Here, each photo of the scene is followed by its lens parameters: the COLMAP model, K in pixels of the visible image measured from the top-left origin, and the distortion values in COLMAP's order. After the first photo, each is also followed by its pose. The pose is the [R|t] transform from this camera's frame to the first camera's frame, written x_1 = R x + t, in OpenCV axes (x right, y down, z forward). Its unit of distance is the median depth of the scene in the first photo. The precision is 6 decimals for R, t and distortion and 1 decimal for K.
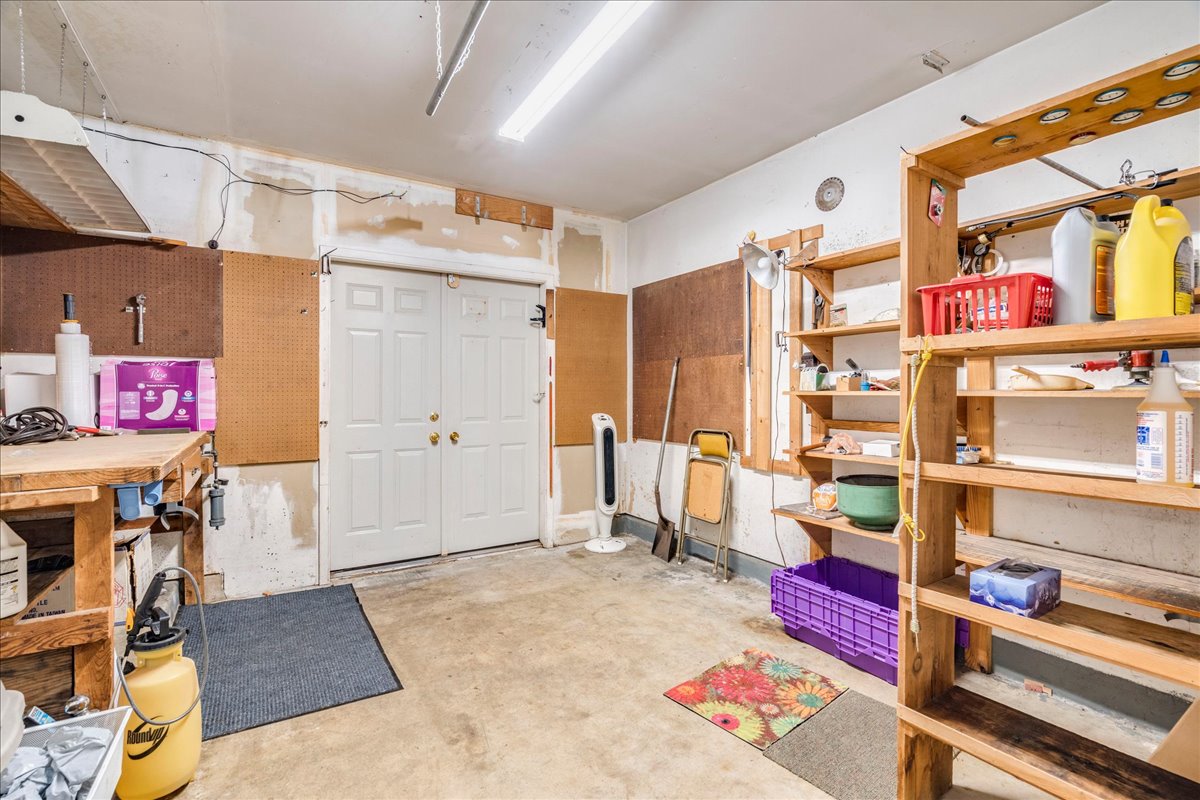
lens RADIAL K [[556.9, 0, 591.2], [0, 556.9, 392.0], [0, 0, 1]] dist [0.005186, -0.000212]
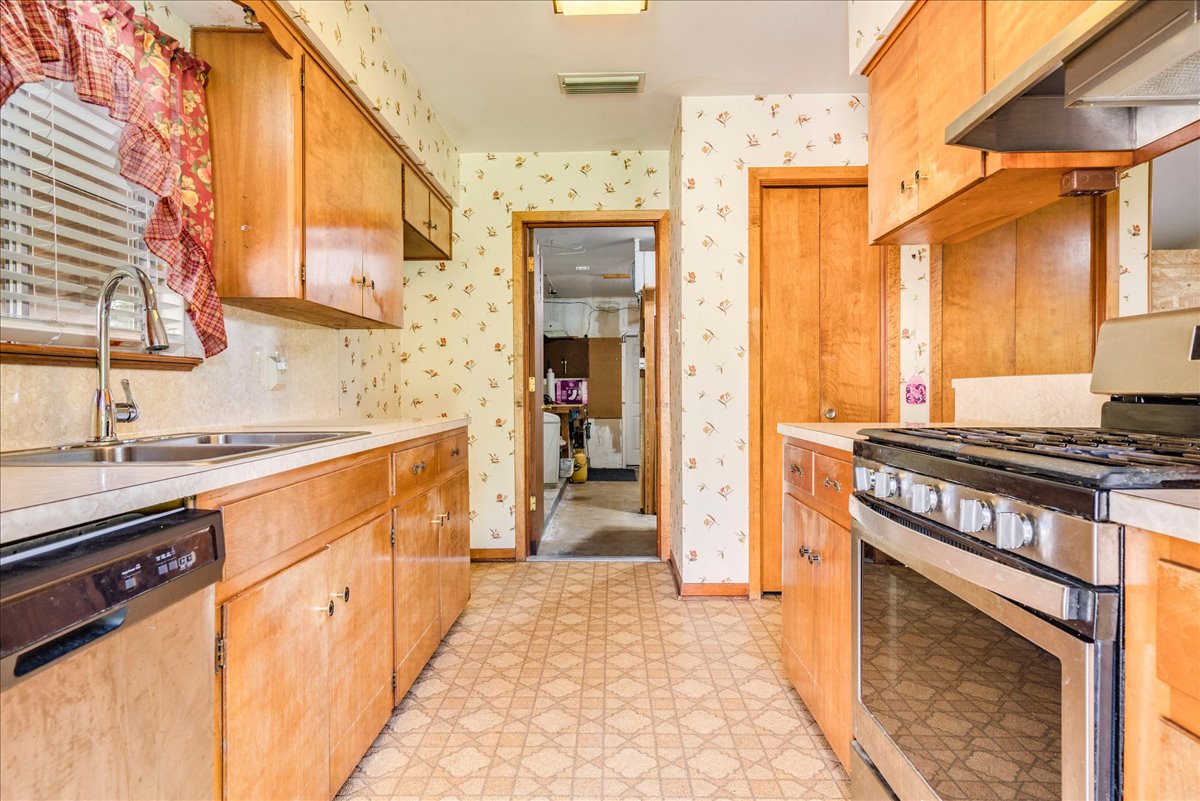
lens RADIAL K [[556.9, 0, 599.5], [0, 556.9, 394.0], [0, 0, 1]] dist [0.005186, -0.000212]
pose [[0.850261, -0.004738, -0.526341, 0.788696], [0.005883, 0.999983, 0.000502, 0.015961], [0.526329, -0.003523, 0.850274, -1.247410]]
